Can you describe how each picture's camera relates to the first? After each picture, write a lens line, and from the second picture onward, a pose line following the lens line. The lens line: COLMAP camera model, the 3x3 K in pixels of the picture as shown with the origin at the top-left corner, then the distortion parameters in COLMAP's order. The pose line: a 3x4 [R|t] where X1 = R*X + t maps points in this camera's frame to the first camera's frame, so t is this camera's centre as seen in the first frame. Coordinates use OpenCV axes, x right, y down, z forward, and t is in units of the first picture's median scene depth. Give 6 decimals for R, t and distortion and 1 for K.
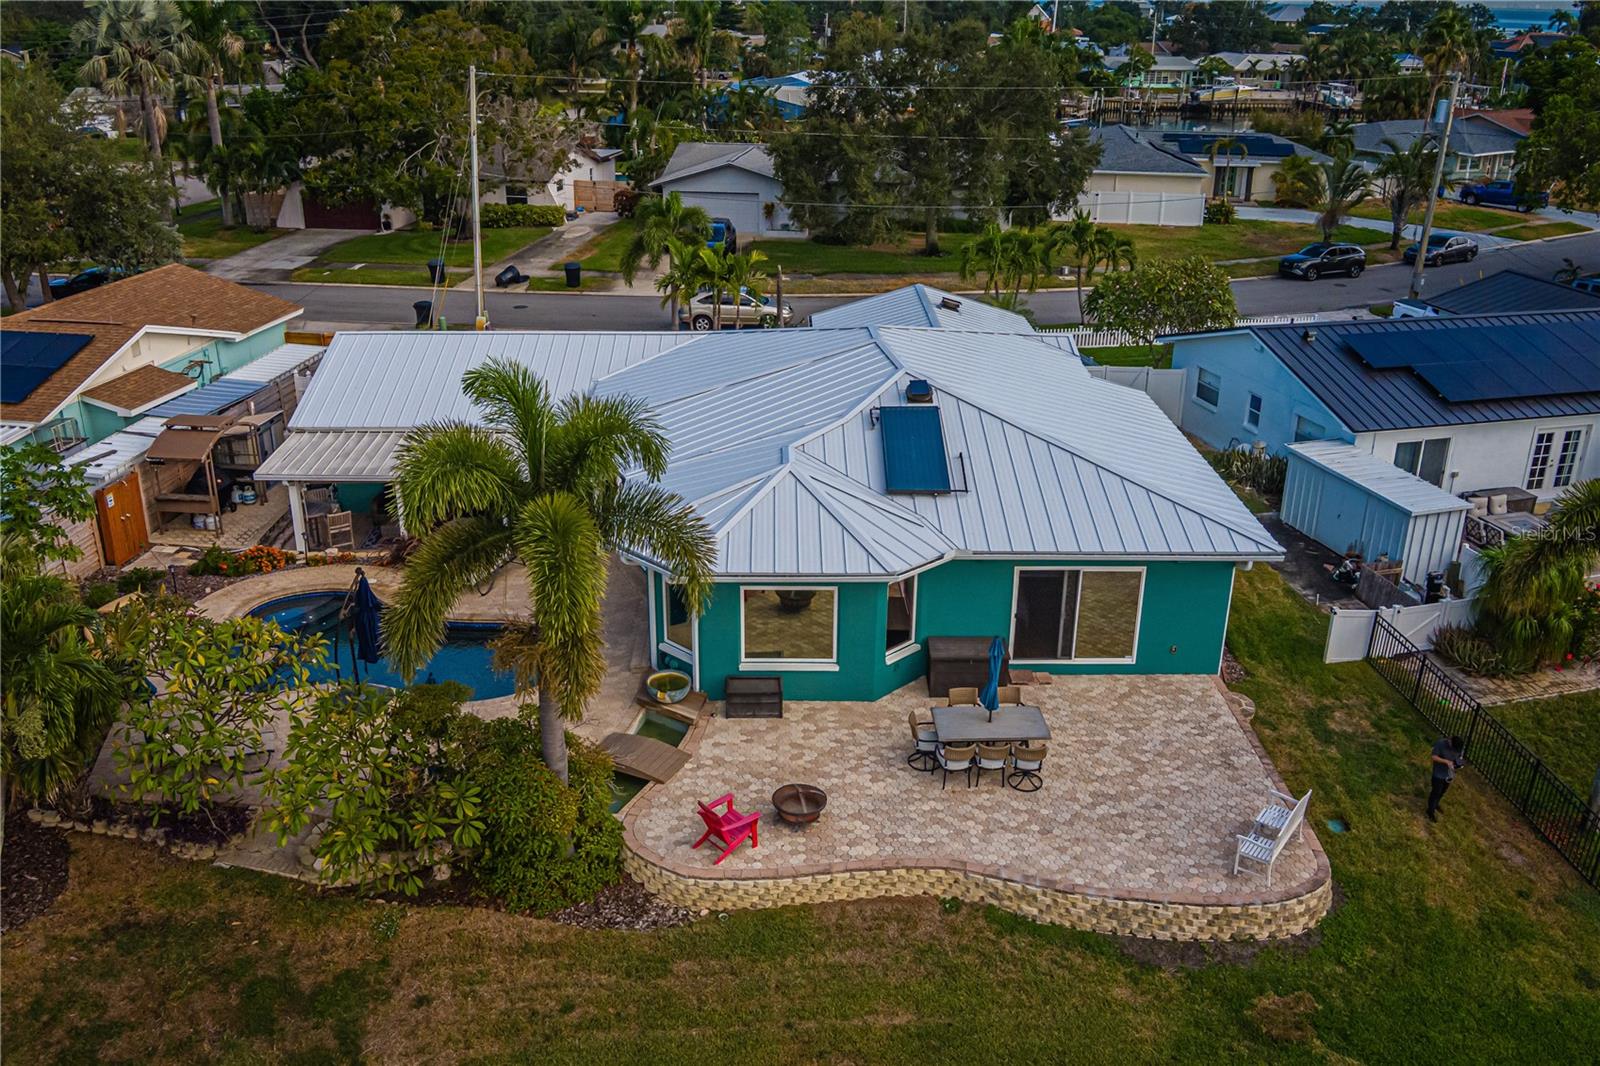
lens RADIAL K [[1341.3, 0, 800.0], [0, 1341.3, 533.0], [0, 0, 1]] dist [-0.046673, 0.003971]
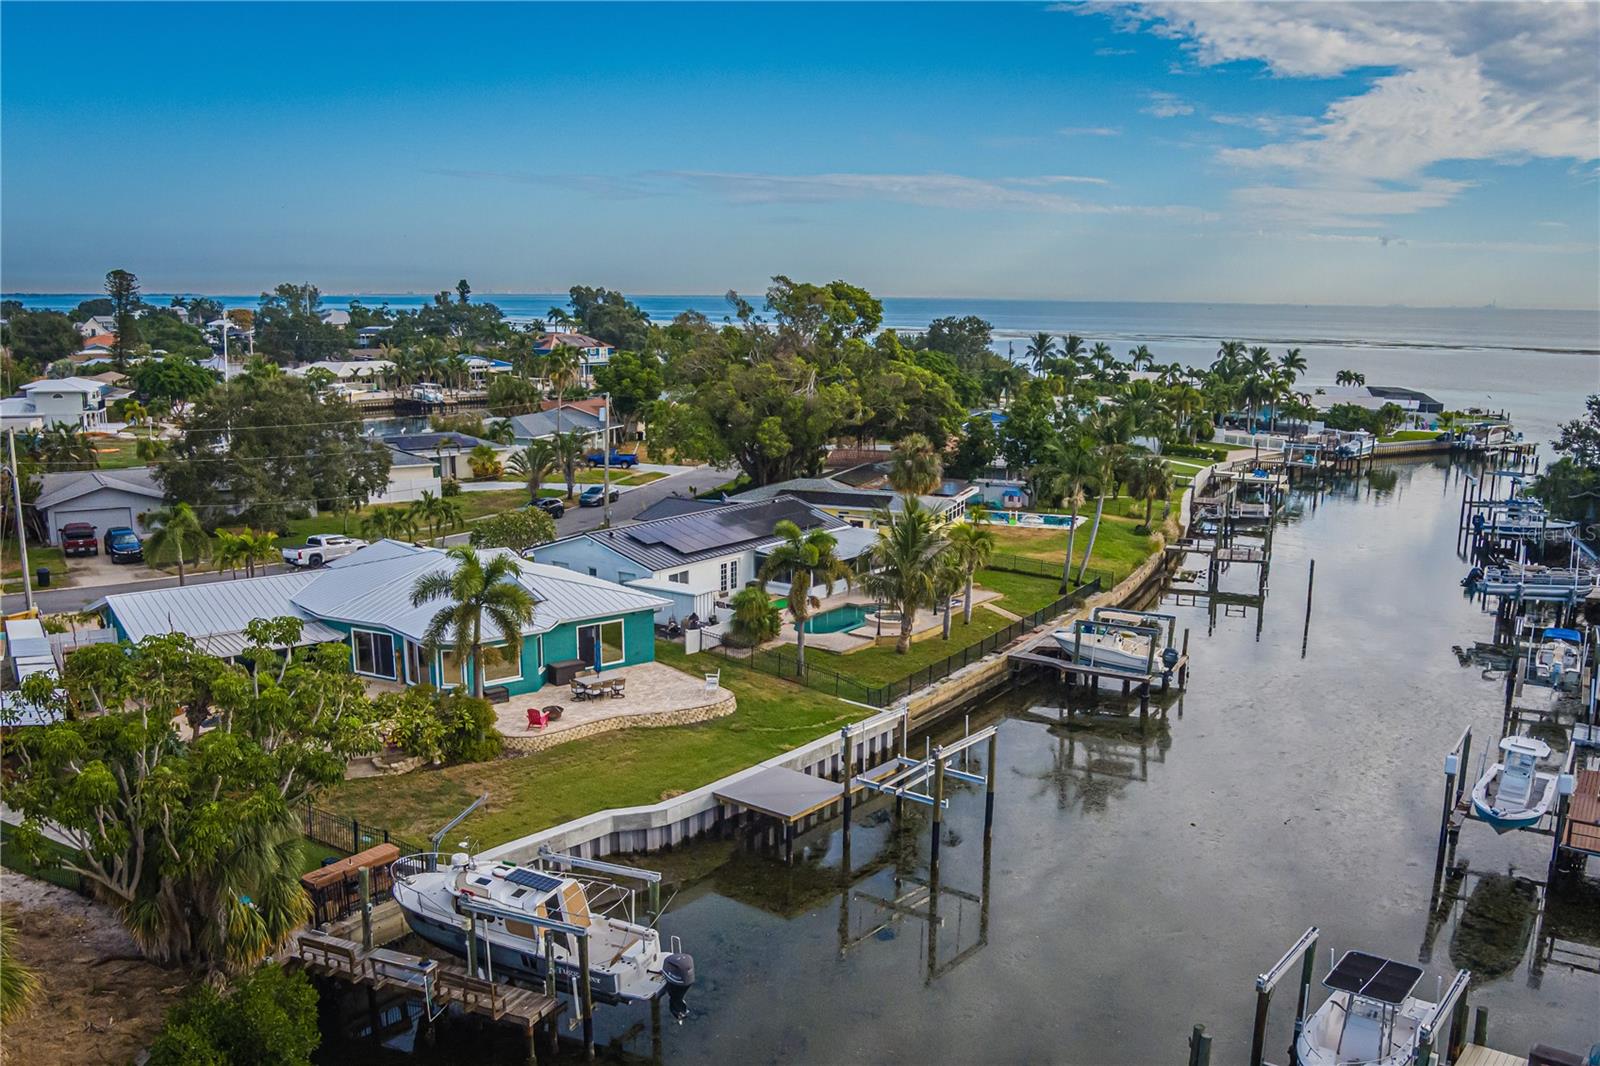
lens RADIAL K [[1341.3, 0, 800.0], [0, 1341.3, 533.0], [0, 0, 1]] dist [-0.046673, 0.003971]
pose [[0.777130, -0.111662, 0.619355, -1.097377], [0.237496, 0.963402, -0.124307, 0.284173], [-0.582807, 0.243697, 0.775208, -1.238769]]
